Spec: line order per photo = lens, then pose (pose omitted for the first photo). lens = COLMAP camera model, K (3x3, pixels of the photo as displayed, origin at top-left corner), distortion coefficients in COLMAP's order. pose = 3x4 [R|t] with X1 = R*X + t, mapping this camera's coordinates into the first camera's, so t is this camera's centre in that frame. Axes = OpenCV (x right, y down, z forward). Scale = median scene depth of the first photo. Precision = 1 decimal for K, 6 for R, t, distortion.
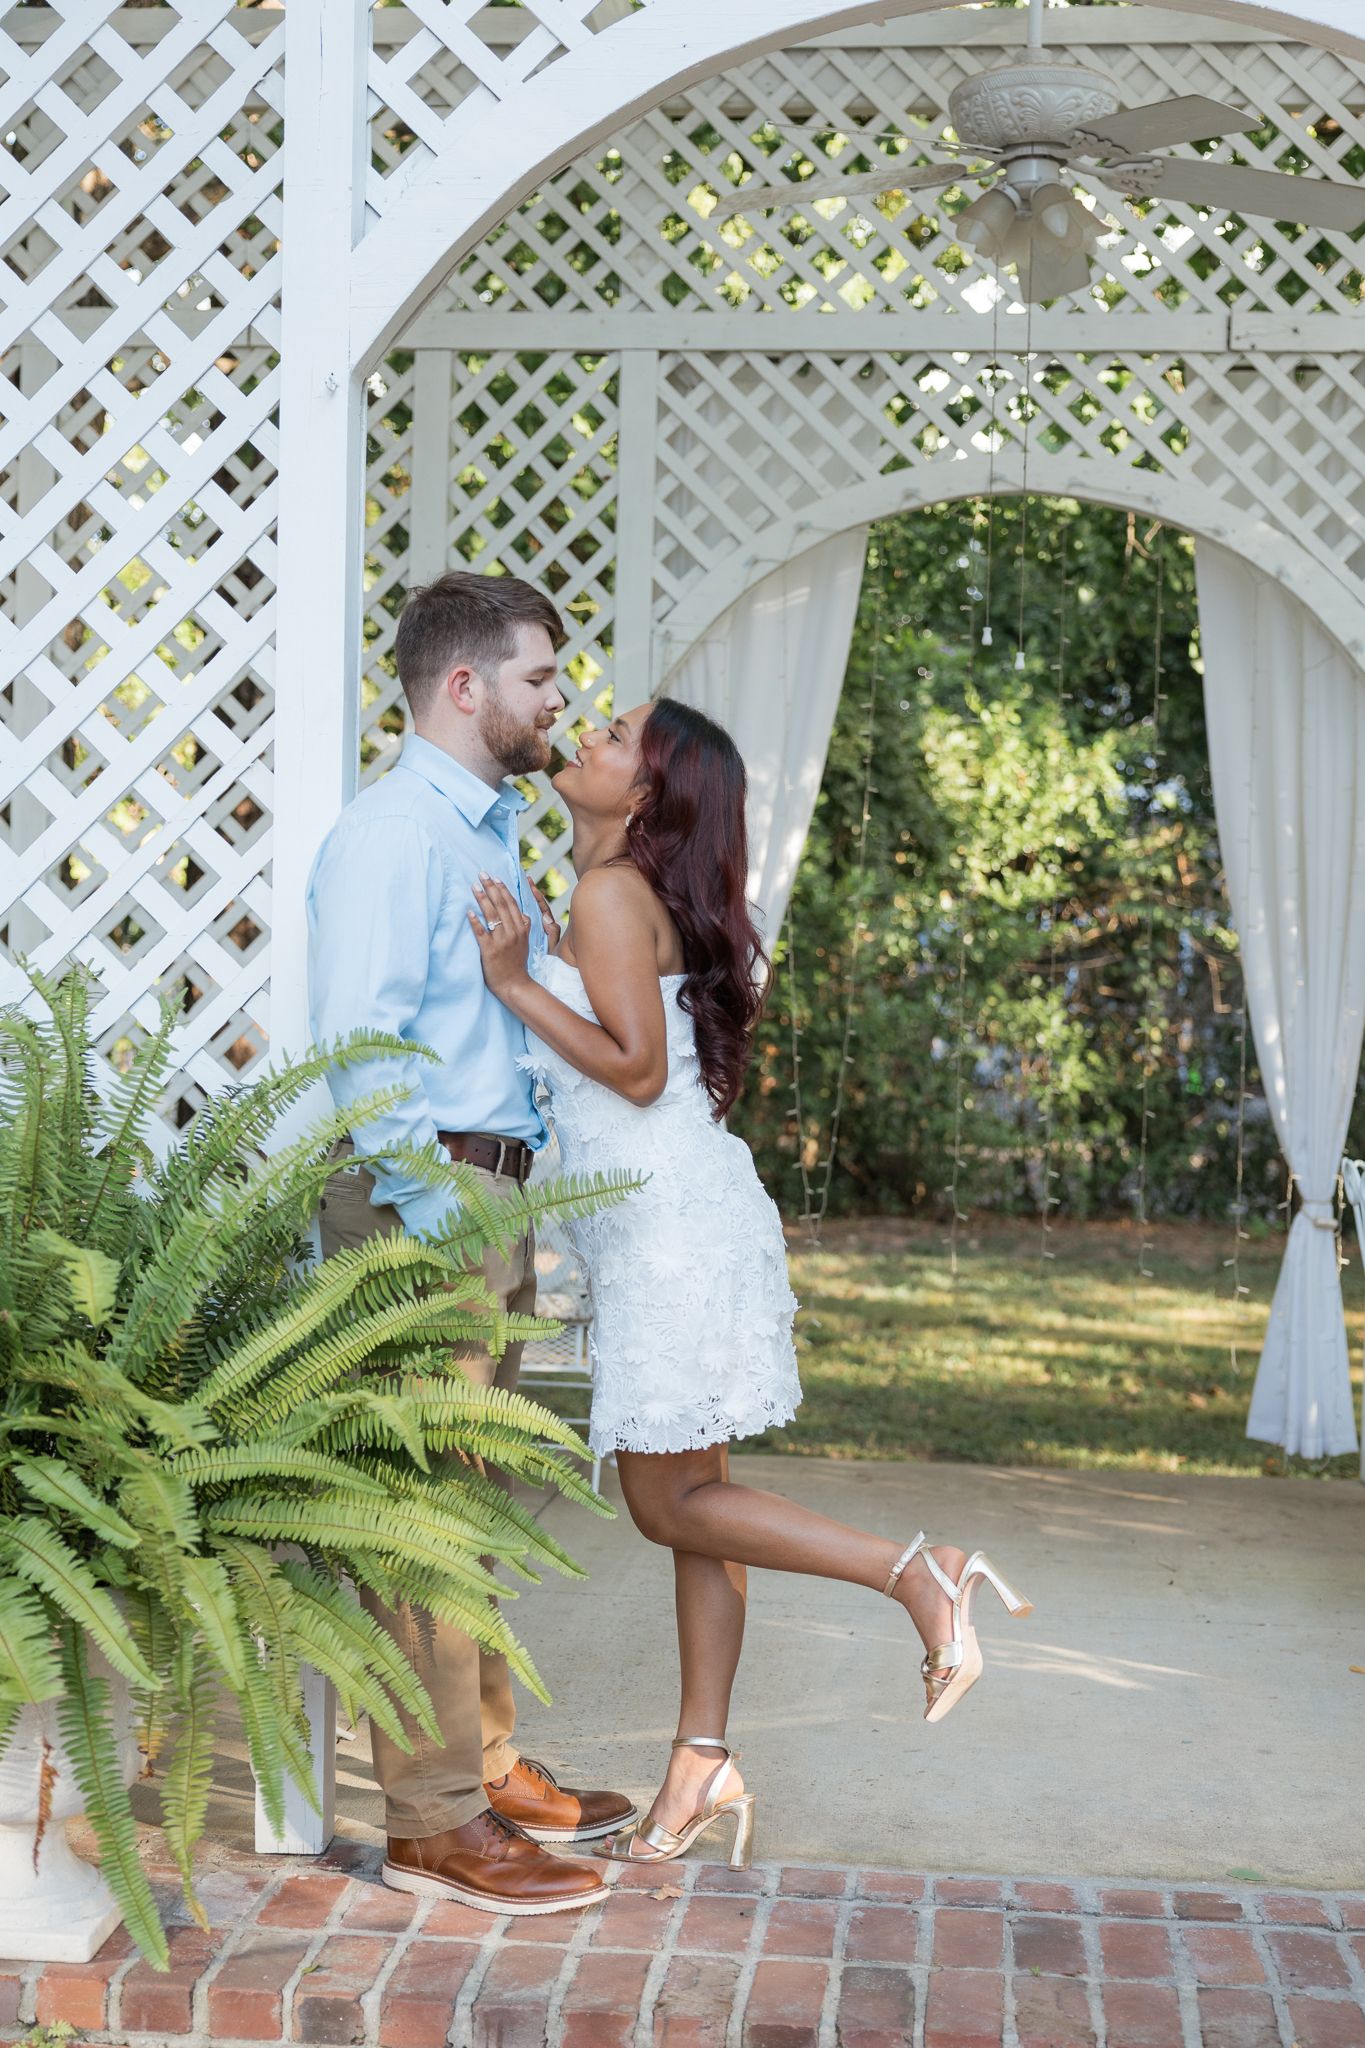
lens RADIAL K [[2848.1, 0, 683.5], [0, 2848.1, 1025.2], [0, 0, 1]] dist [0.010154, 0.000000]
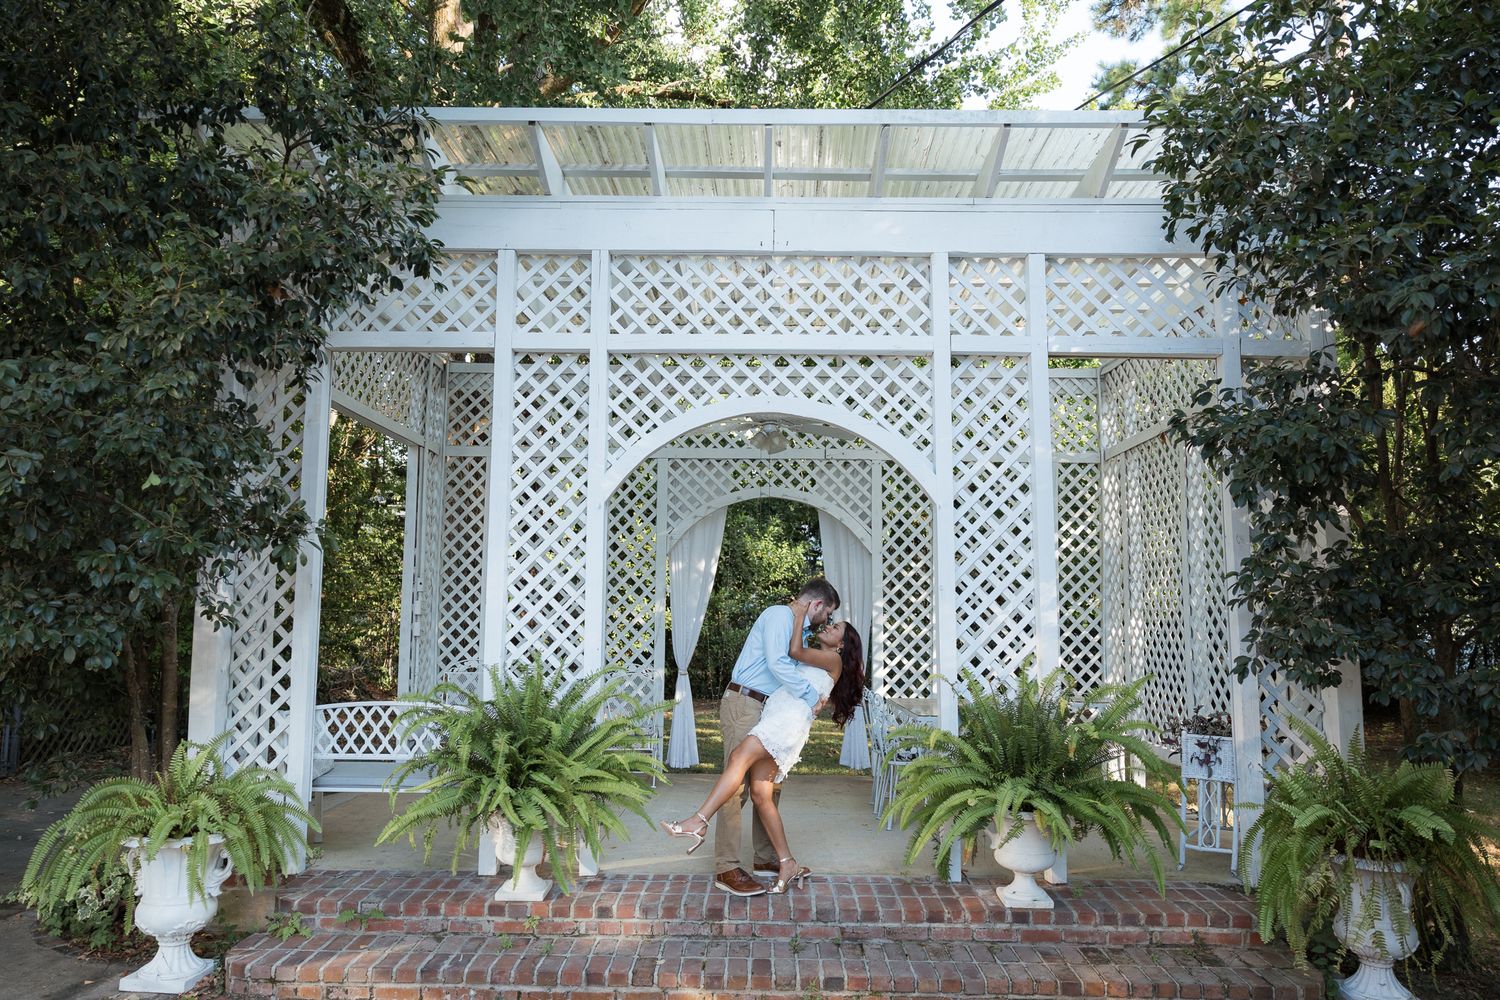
lens RADIAL K [[1036.7, 0, 747.4], [0, 1036.7, 496.8], [0, 0, 1]] dist [0.004555, 0.000228]
pose [[0.996106, -0.006819, 0.087901, -0.024994], [0.017378, 0.992631, -0.119926, -0.031234], [-0.086435, 0.120987, 0.988884, -0.296262]]
